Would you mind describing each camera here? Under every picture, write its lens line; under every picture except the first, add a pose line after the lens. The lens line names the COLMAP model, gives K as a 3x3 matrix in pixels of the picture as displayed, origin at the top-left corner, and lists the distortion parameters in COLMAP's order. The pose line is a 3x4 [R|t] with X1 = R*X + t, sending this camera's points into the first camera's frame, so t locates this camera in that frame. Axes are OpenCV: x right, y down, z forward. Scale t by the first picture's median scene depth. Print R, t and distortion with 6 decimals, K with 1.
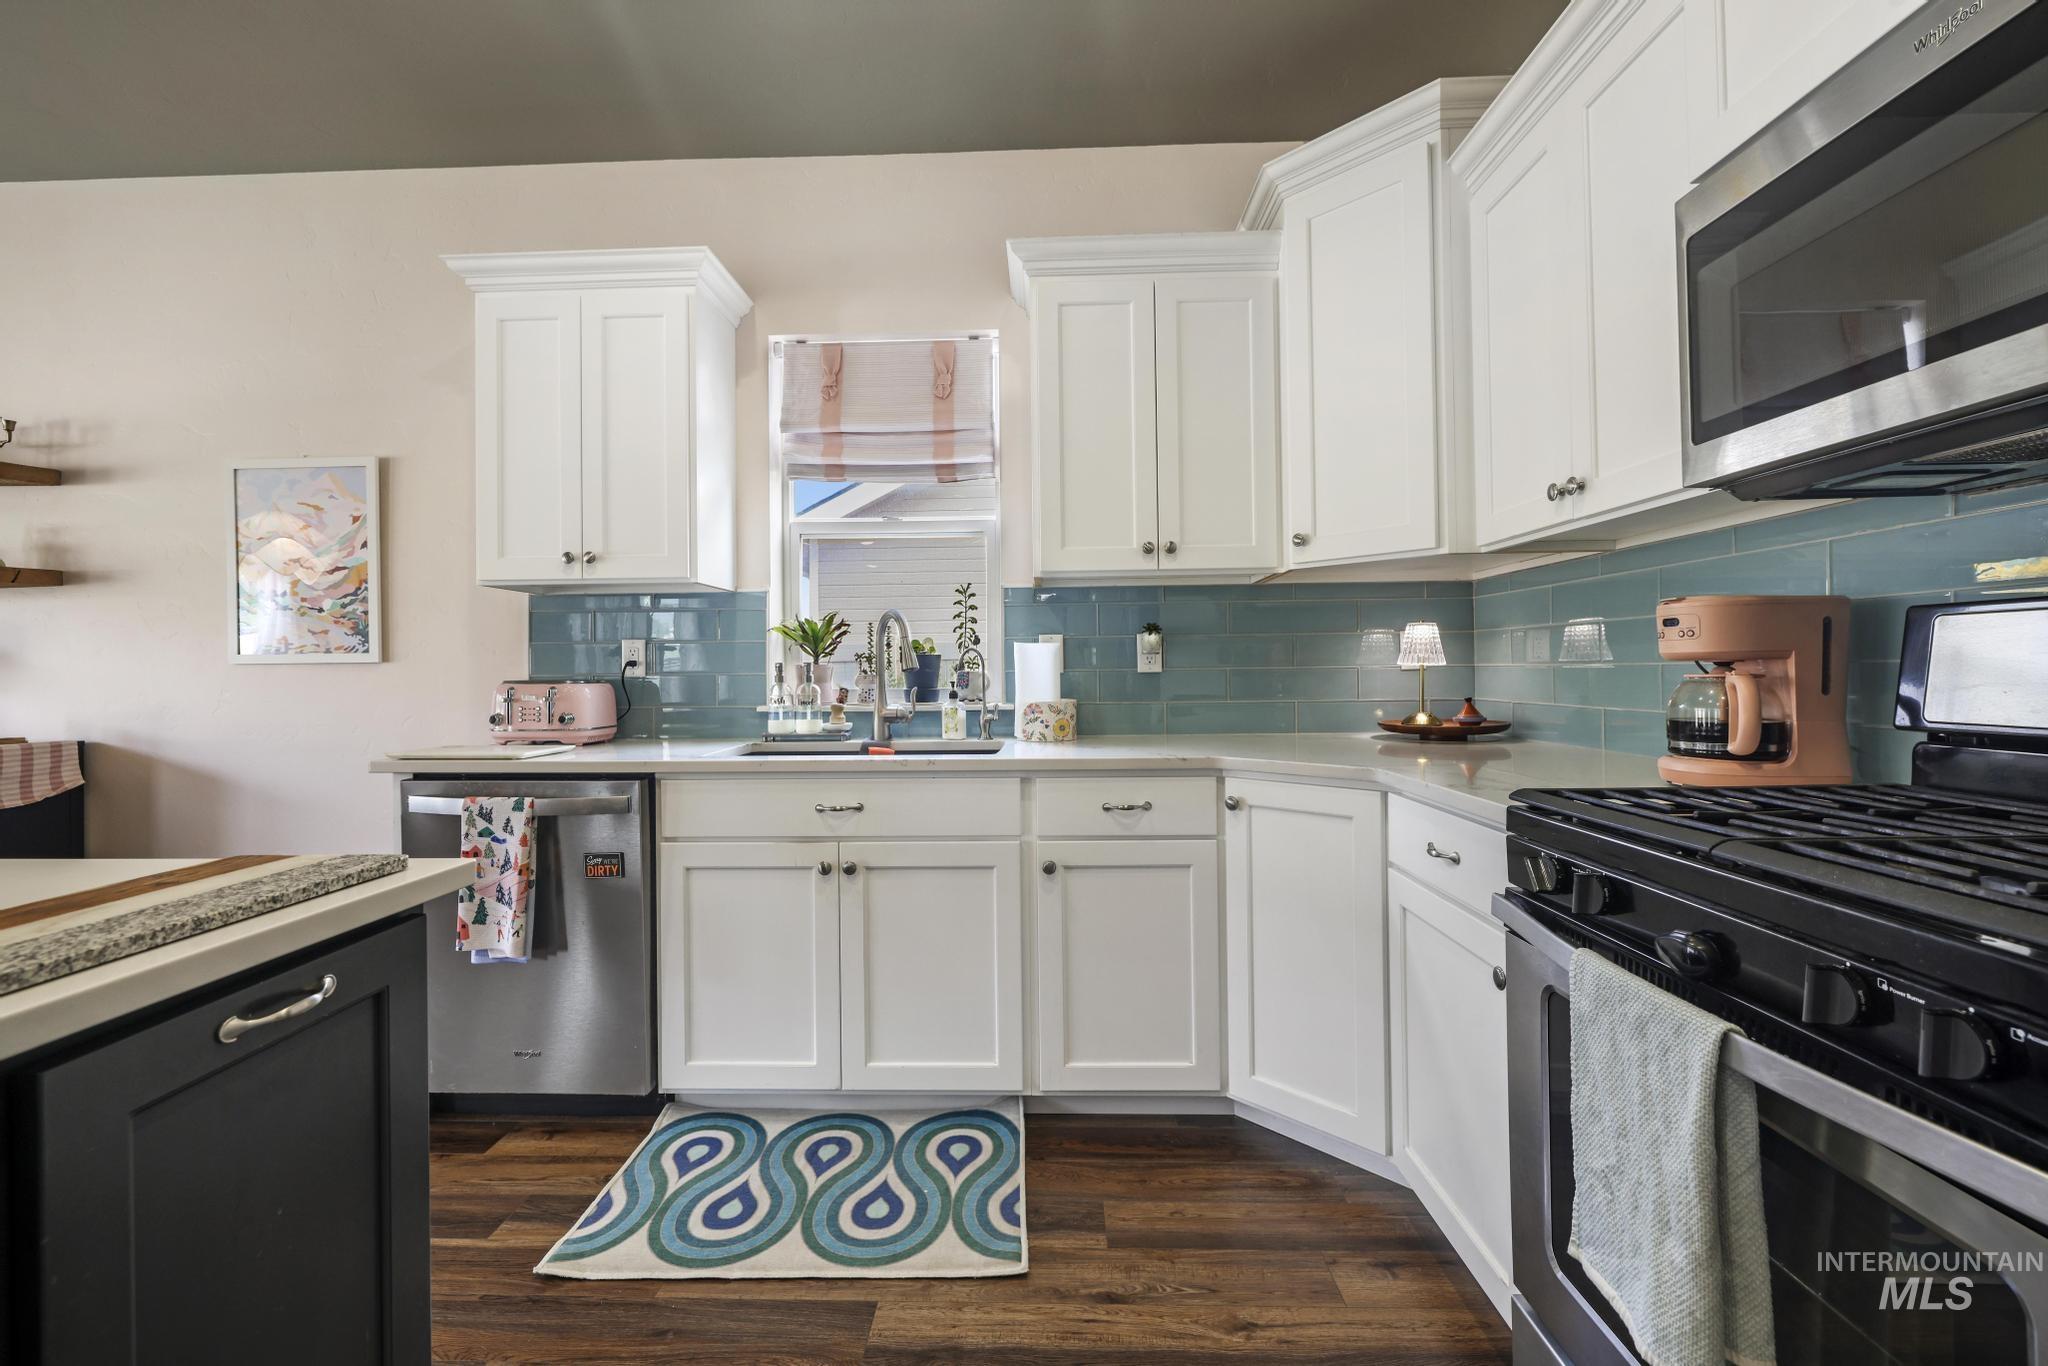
lens RADIAL K [[870.1, 0, 1018.8], [0, 870.1, 663.7], [0, 0, 1]] dist [-0.000354, 0.000340]
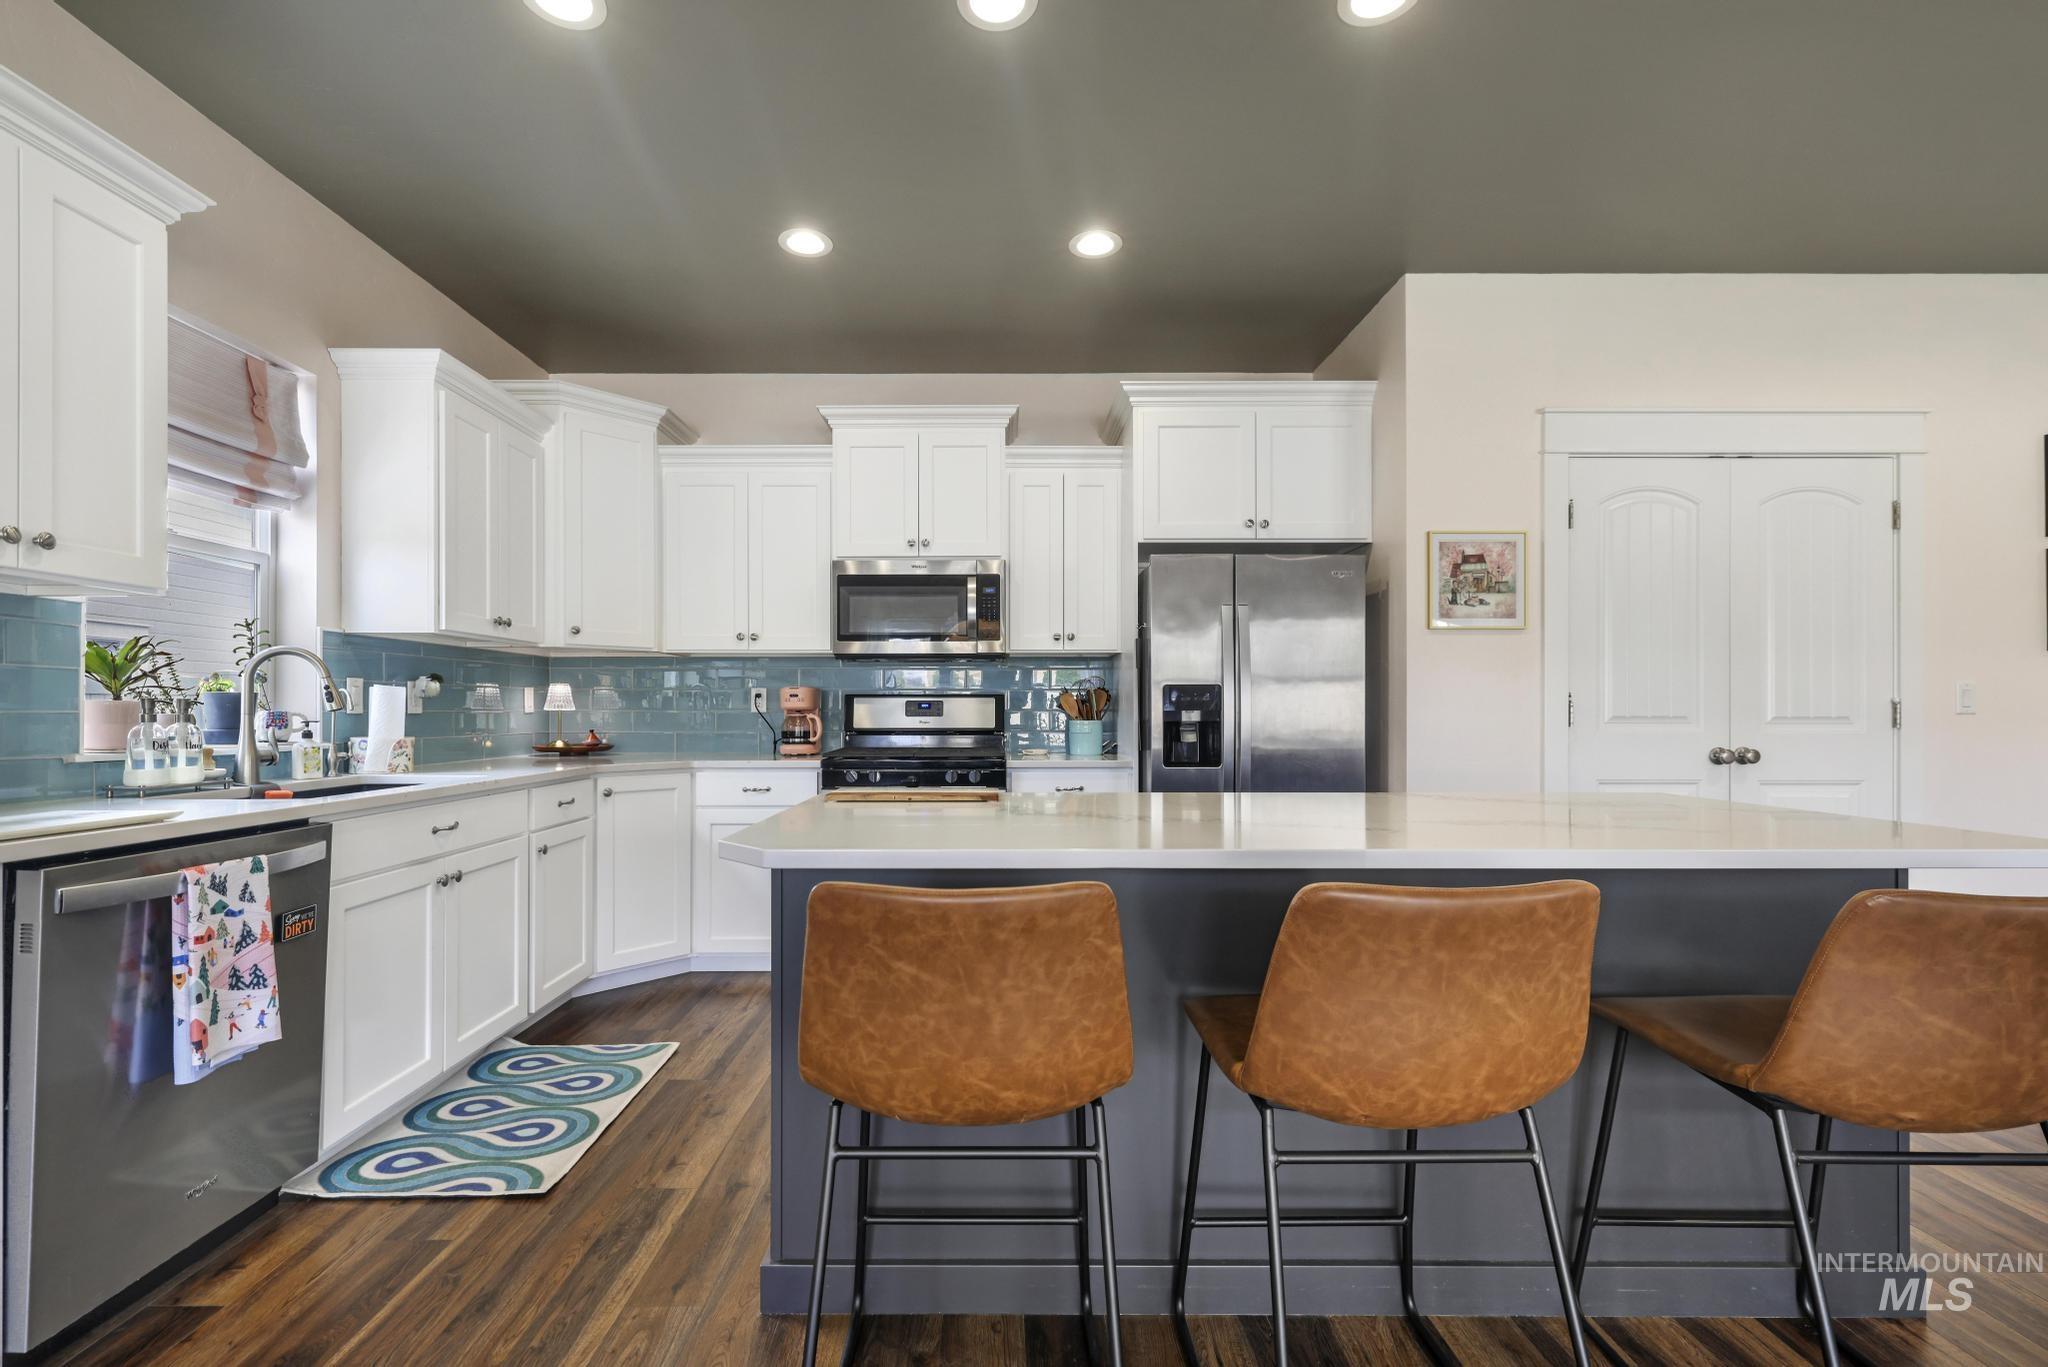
lens RADIAL K [[878.5, 0, 1024.0], [0, 878.5, 683.5], [0, 0, 1]] dist [-0.038701, 0.015833]
pose [[-0.061578, 0.040395, 0.997285, -1.455459], [-0.008255, 0.999126, -0.040979, 0.015056], [-0.998068, -0.010756, -0.061191, 0.313871]]
